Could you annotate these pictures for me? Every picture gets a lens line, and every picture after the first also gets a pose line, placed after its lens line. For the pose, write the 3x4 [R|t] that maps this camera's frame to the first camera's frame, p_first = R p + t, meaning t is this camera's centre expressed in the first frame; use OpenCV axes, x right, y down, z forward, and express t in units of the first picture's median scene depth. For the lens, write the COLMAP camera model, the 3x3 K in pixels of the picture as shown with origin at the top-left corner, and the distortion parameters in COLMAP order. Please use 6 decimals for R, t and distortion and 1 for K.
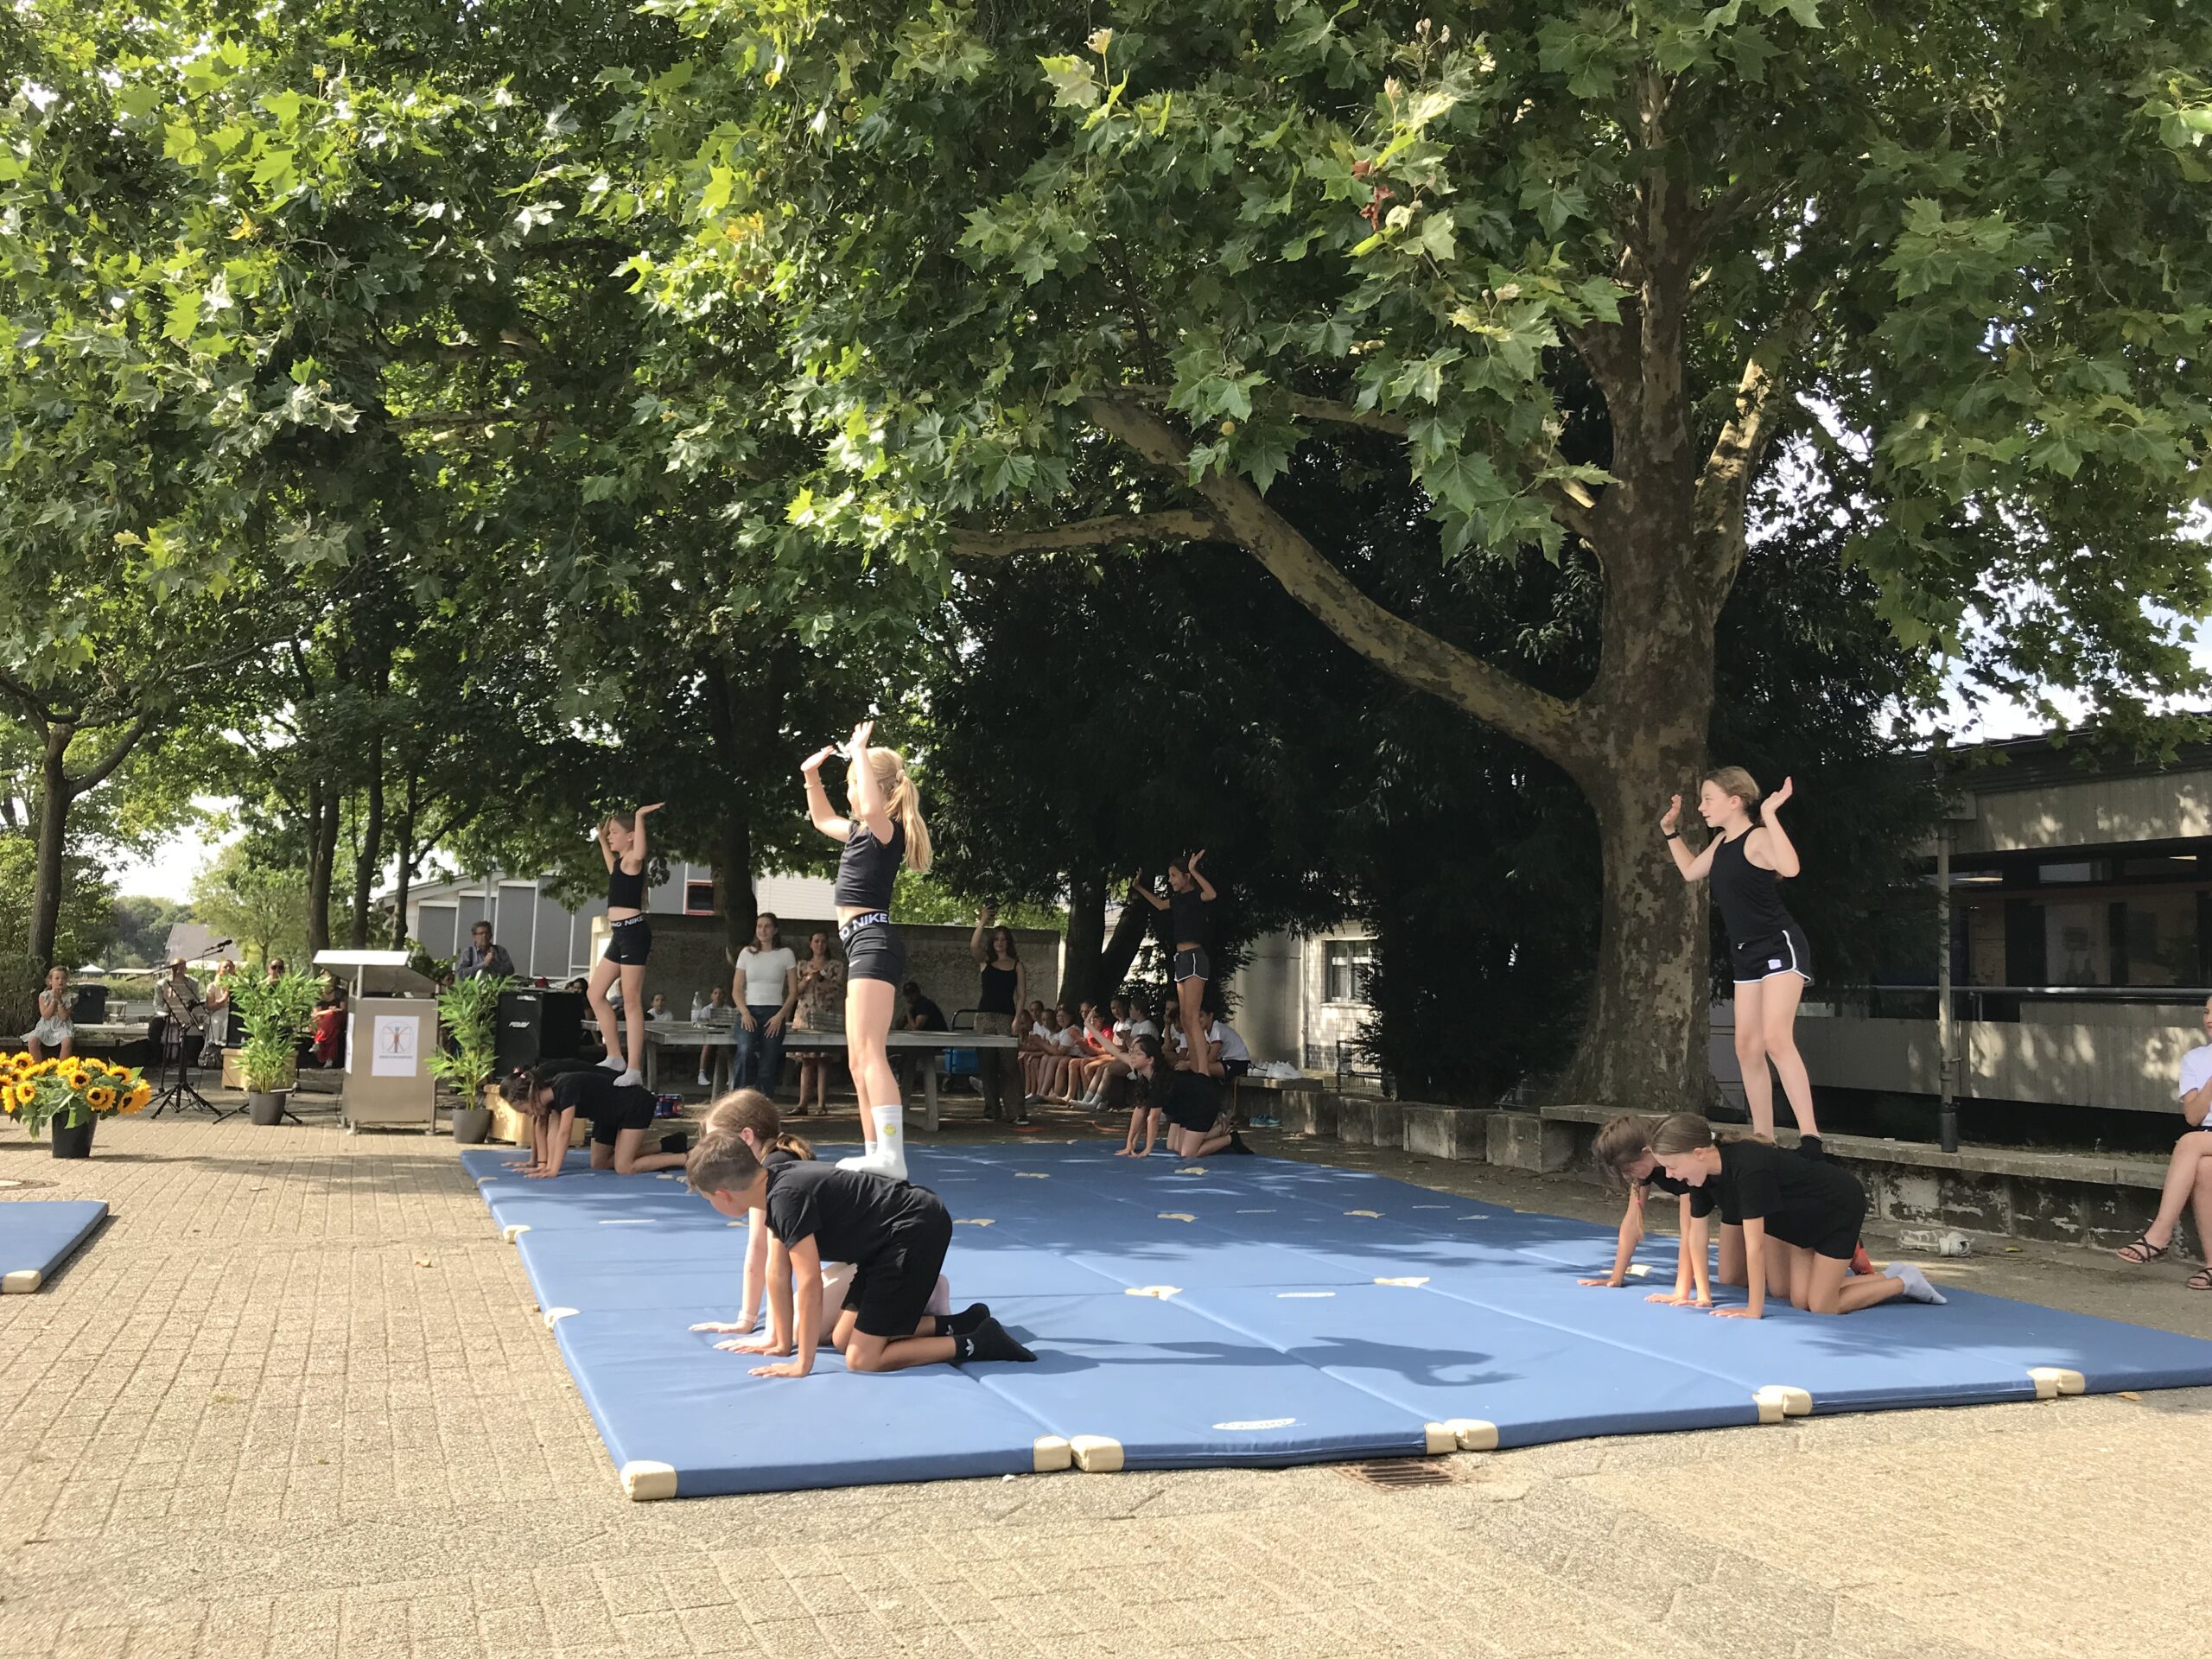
lens RADIAL K [[1645.7, 0, 1028.0], [0, 1645.7, 826.8], [0, 0, 1]] dist [0.023495, -0.002042]
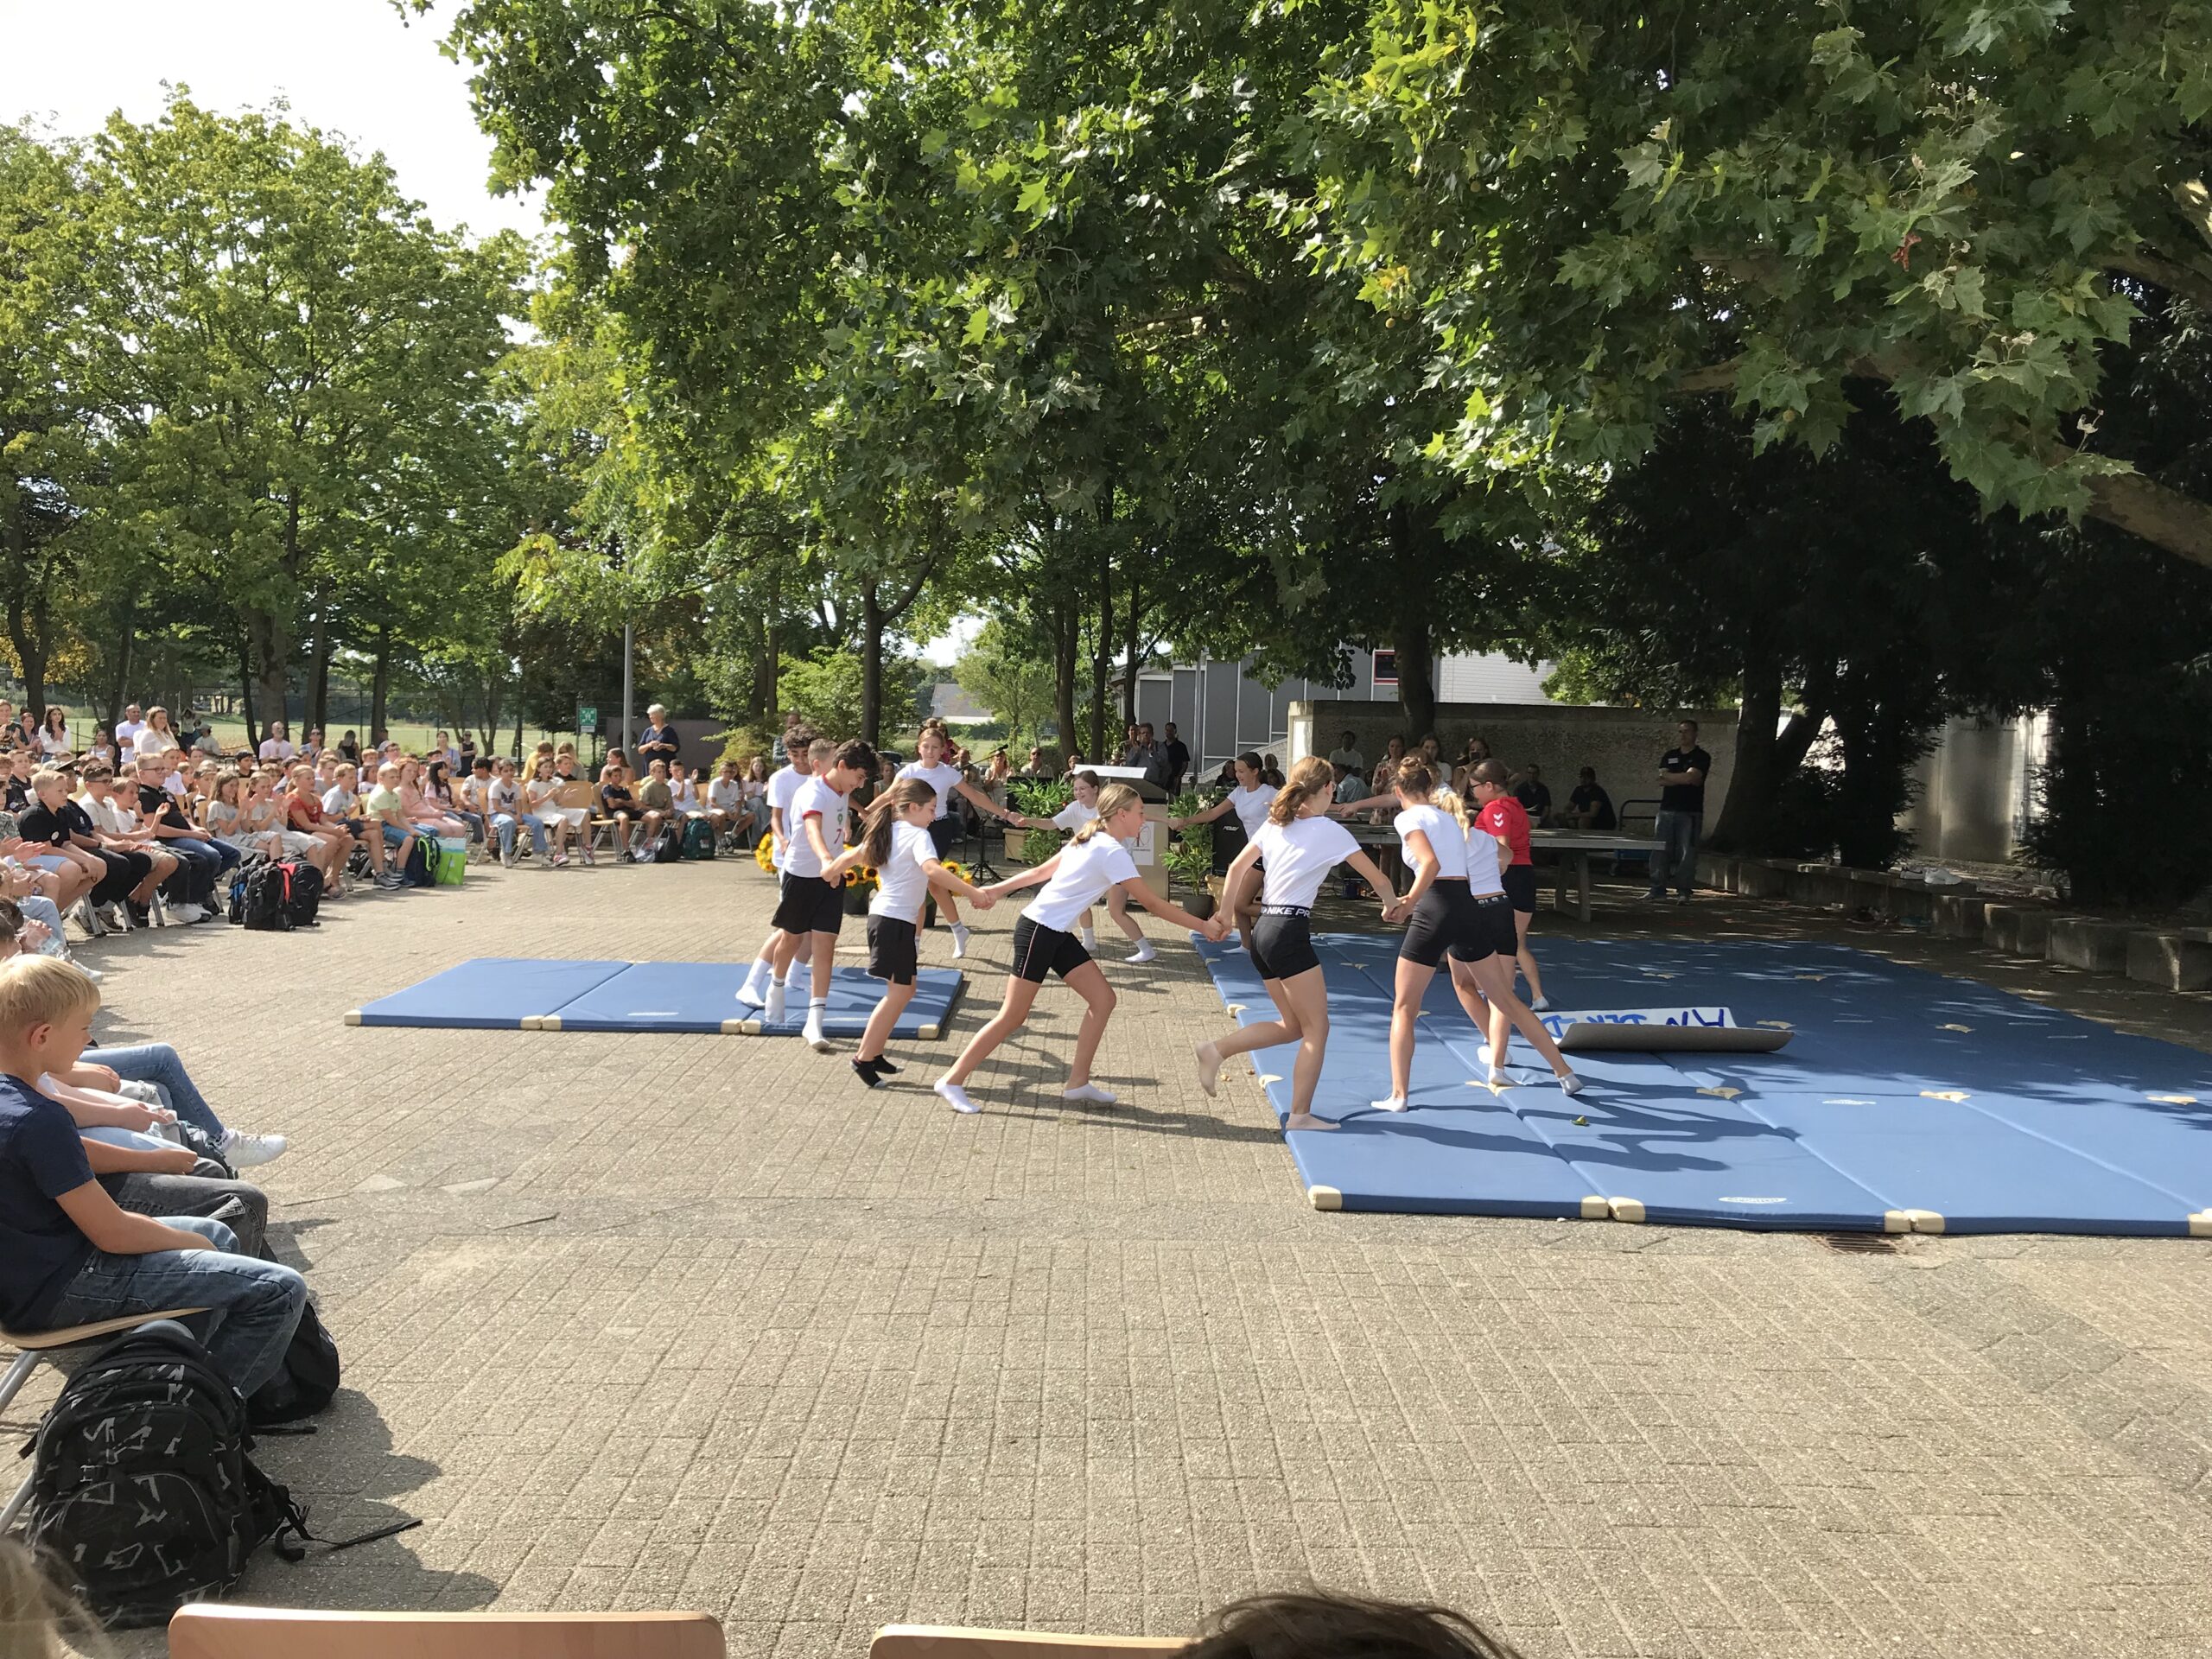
lens RADIAL K [[1776.4, 0, 1105.6], [0, 1776.4, 836.8], [0, 0, 1]] dist [-0.006871, -0.003404]
pose [[0.934064, 0.021977, -0.356430, 0.104146], [0.042919, 0.983961, 0.173144, -0.149480], [0.354518, -0.177025, 0.918139, -0.345118]]
